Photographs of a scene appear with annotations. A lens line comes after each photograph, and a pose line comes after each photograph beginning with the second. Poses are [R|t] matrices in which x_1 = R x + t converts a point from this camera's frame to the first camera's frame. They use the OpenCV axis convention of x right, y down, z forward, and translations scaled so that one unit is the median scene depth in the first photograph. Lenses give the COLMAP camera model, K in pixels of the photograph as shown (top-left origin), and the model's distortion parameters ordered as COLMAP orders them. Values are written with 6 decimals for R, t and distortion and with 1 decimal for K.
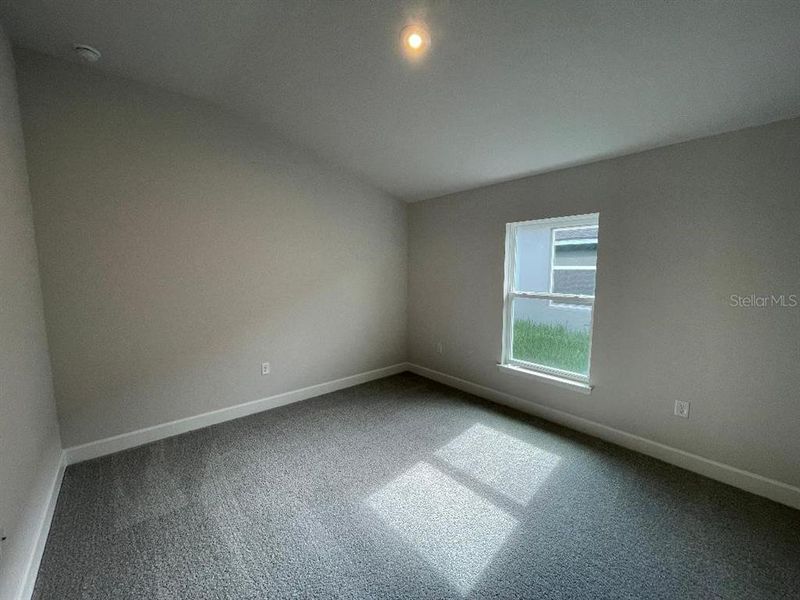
lens RADIAL K [[331.0, 0, 400.0], [0, 331.0, 300.0], [0, 0, 1]] dist [-0.000826, -0.000006]
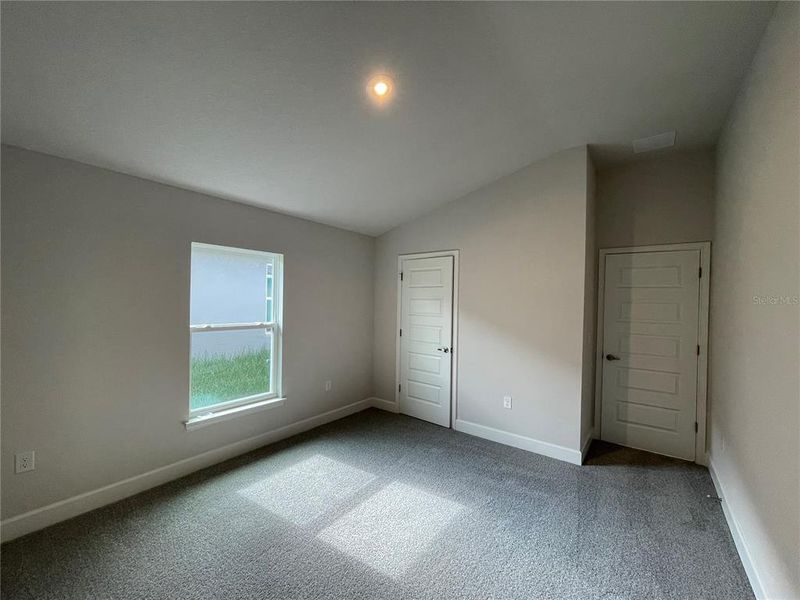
lens RADIAL K [[331.0, 0, 400.0], [0, 331.0, 300.0], [0, 0, 1]] dist [-0.000826, -0.000006]
pose [[-0.221746, 0.001732, 0.975103, -0.671431], [0.078080, 0.996819, 0.015986, -0.073957], [-0.971973, 0.079681, -0.221176, 0.817261]]
